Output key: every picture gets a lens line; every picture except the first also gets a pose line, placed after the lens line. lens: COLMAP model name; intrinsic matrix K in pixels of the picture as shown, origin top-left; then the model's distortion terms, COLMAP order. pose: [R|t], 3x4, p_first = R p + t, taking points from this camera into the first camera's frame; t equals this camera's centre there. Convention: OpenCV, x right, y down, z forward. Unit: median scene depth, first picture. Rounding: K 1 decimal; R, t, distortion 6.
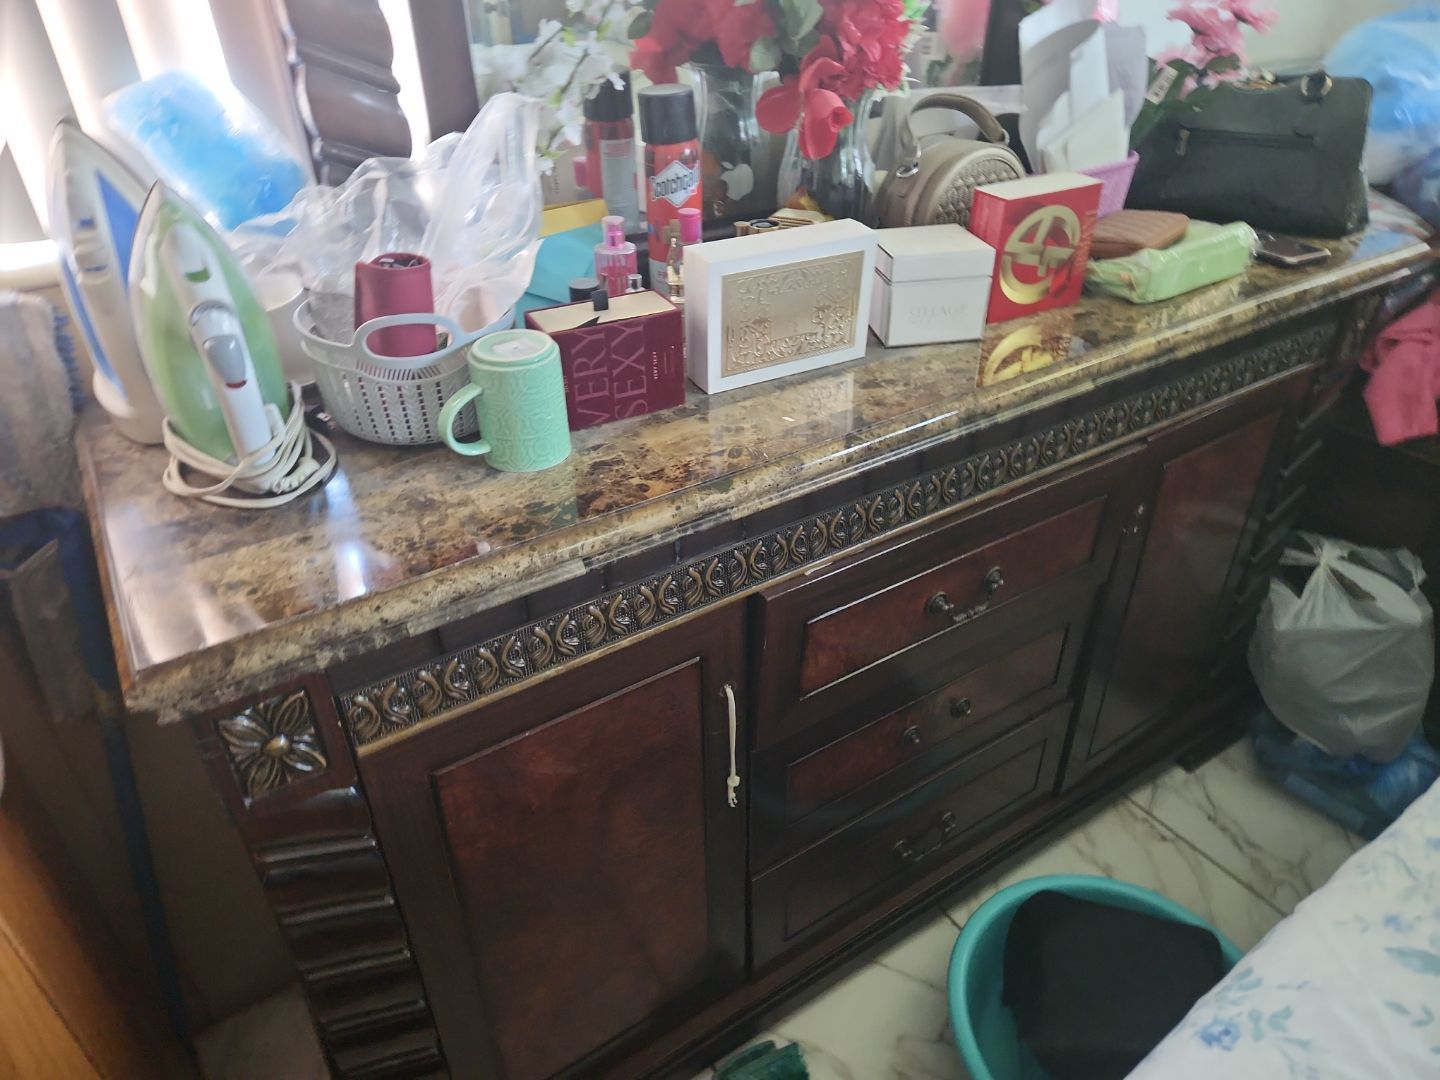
lens RADIAL K [[966.0, 0, 720.0], [0, 966.0, 540.0], [0, 0, 1]] dist [0.066047, -0.045218]
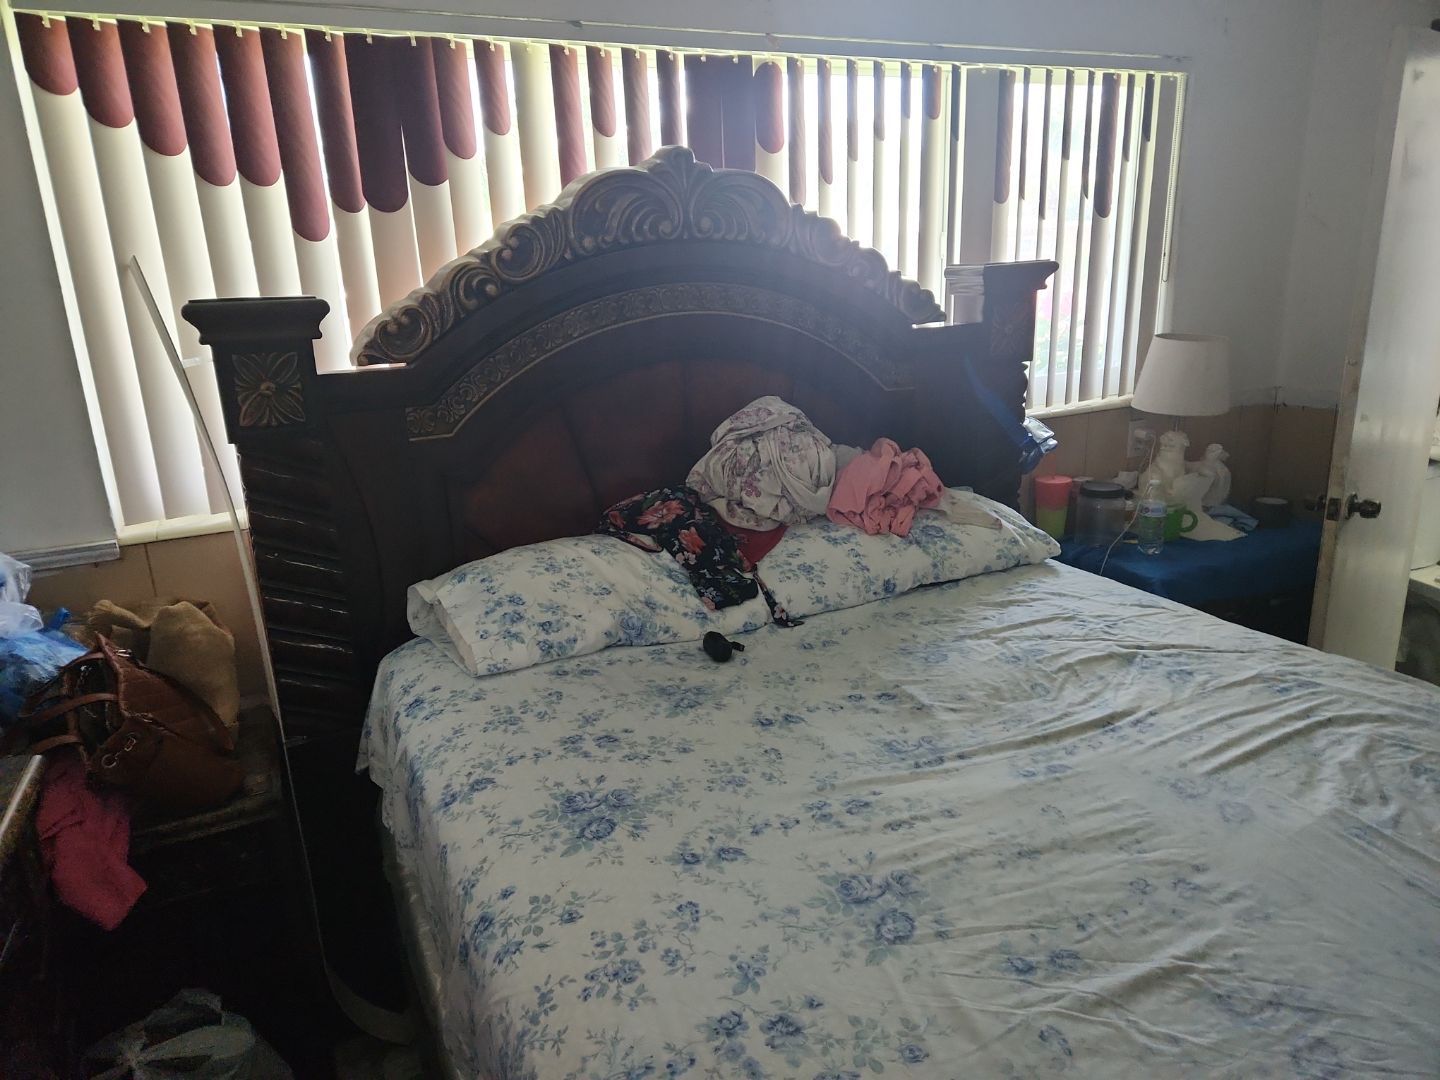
lens RADIAL K [[958.5, 0, 709.3], [0, 958.5, 525.6], [0, 0, 1]] dist [0.098550, -0.086346]
pose [[0.156768, -0.254932, 0.954166, -0.043730], [0.572277, 0.810842, 0.122615, -0.229279], [-0.804937, 0.526825, 0.273006, 0.093614]]
